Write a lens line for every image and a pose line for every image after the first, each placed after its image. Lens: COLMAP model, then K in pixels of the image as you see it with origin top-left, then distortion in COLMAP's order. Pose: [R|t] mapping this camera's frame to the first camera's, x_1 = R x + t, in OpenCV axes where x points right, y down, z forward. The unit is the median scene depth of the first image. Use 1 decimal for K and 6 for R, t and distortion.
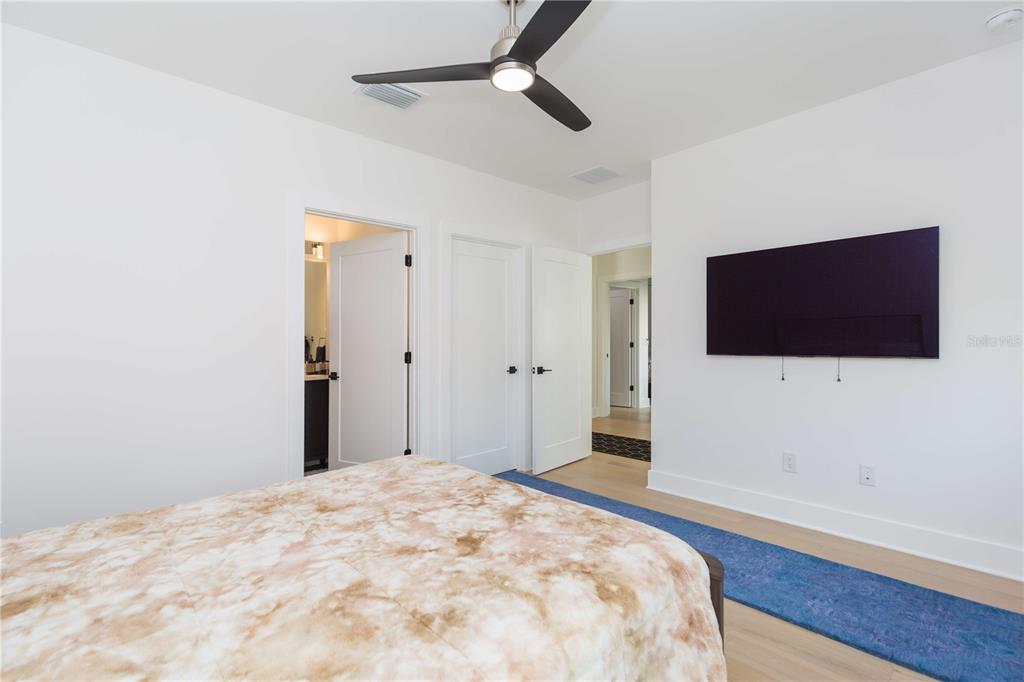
lens RADIAL K [[467.0, 0, 518.8], [0, 467.0, 312.1], [0, 0, 1]] dist [0.000047, 0.000022]
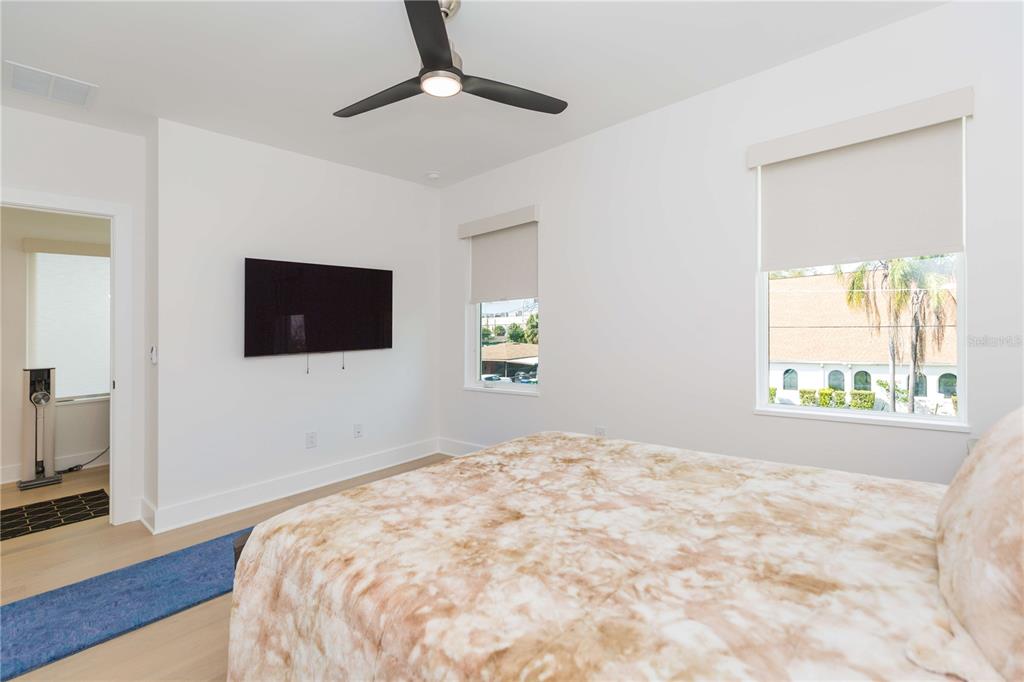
lens RADIAL K [[467.0, 0, 513.7], [0, 467.0, 339.2], [0, 0, 1]] dist [0.000047, 0.000022]
pose [[-0.086244, -0.000689, 0.996274, -1.376016], [-0.014748, 0.999891, -0.000585, 0.100822], [-0.996165, -0.014744, -0.086244, 1.165952]]
